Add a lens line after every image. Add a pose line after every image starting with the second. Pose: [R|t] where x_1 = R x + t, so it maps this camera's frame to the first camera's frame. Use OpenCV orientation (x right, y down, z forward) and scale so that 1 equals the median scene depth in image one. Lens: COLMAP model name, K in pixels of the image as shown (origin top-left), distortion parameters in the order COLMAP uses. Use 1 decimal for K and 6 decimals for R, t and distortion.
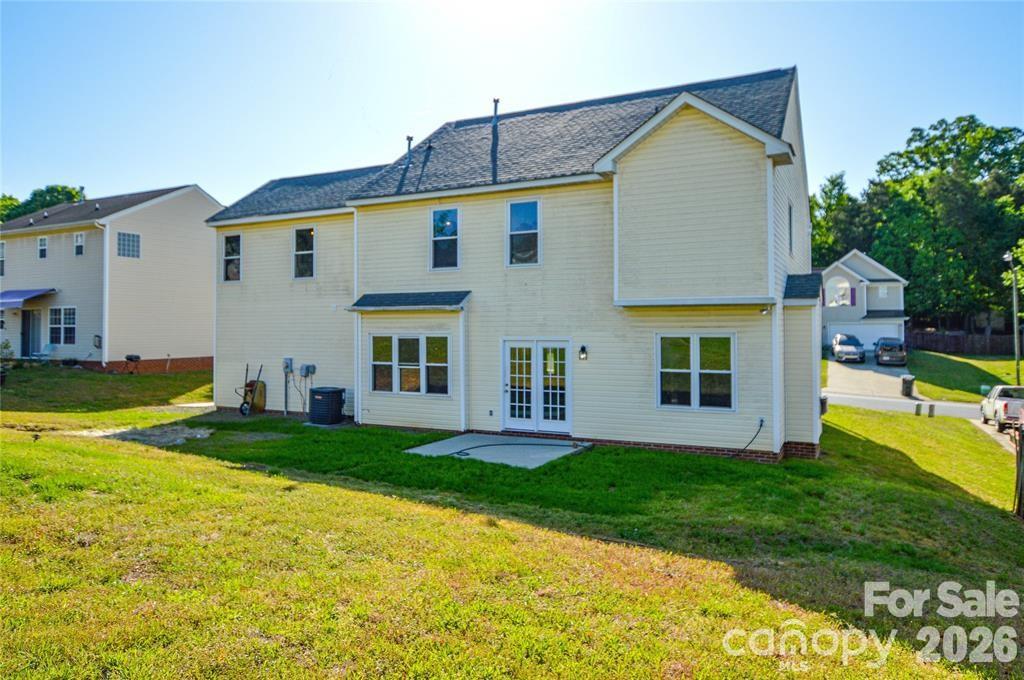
lens RADIAL K [[686.1, 0, 513.0], [0, 686.1, 308.8], [0, 0, 1]] dist [0.001180, -0.001168]
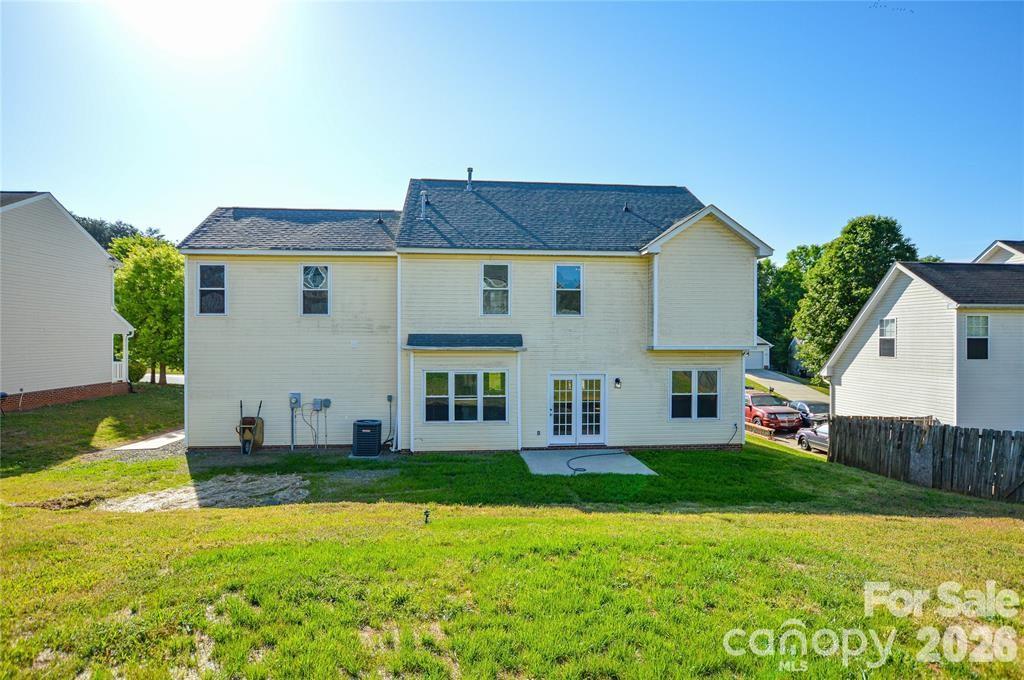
lens RADIAL K [[550.0, 0, 510.8], [0, 550.0, 340.9], [0, 0, 1]] dist [-0.024813, 0.000191]
pose [[0.847436, 0.004319, 0.530880, -0.594152], [-0.019576, 0.999541, 0.023117, -0.036414], [-0.530536, -0.029982, 0.847132, 0.184781]]
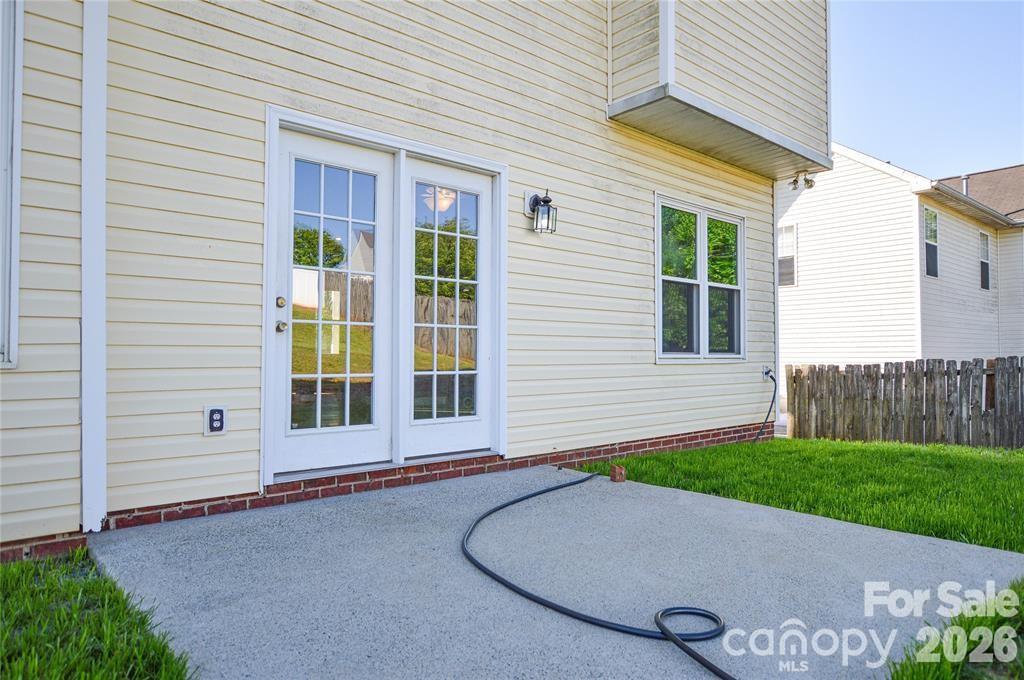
lens RADIAL K [[632.9, 0, 502.6], [0, 632.9, 337.4], [0, 0, 1]] dist [-0.001418, 0.000943]
pose [[0.393357, 0.031197, 0.918856, -0.186865], [-0.024550, 0.999424, -0.023423, 0.124289], [-0.919058, -0.013345, 0.393897, 0.814361]]
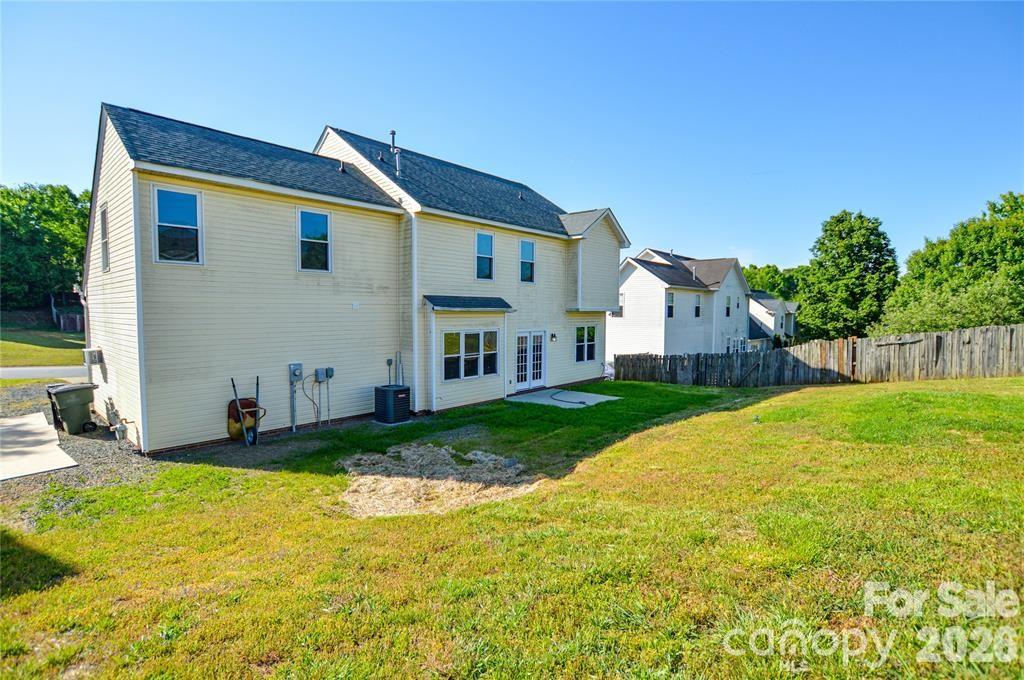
lens RADIAL K [[484.8, 0, 508.6], [0, 484.8, 334.7], [0, 0, 1]] dist [-0.005718, -0.000094]
pose [[0.262793, -0.040144, 0.964017, -1.012652], [-0.026704, 0.998449, 0.048857, 0.000278], [-0.964483, -0.038583, 0.261313, 0.723959]]
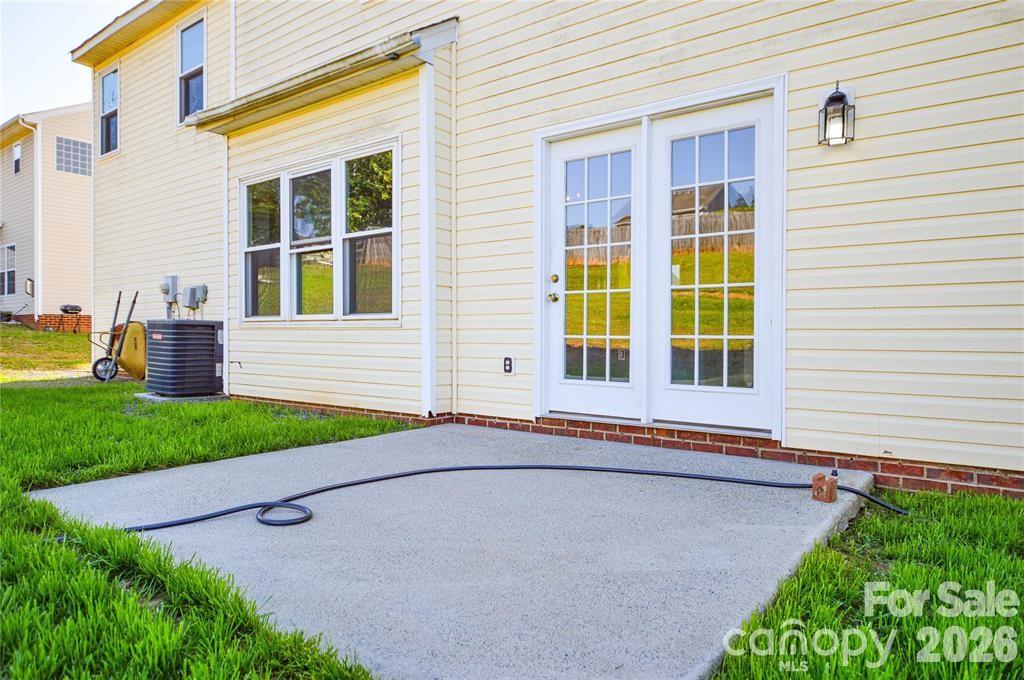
lens RADIAL K [[632.9, 0, 512.3], [0, 632.9, 334.2], [0, 0, 1]] dist [-0.001418, 0.000943]
pose [[0.984598, 0.004538, -0.174772, 0.023181], [0.000431, 0.999597, 0.028382, 0.125551], [0.174830, -0.028020, 0.984200, 0.684648]]
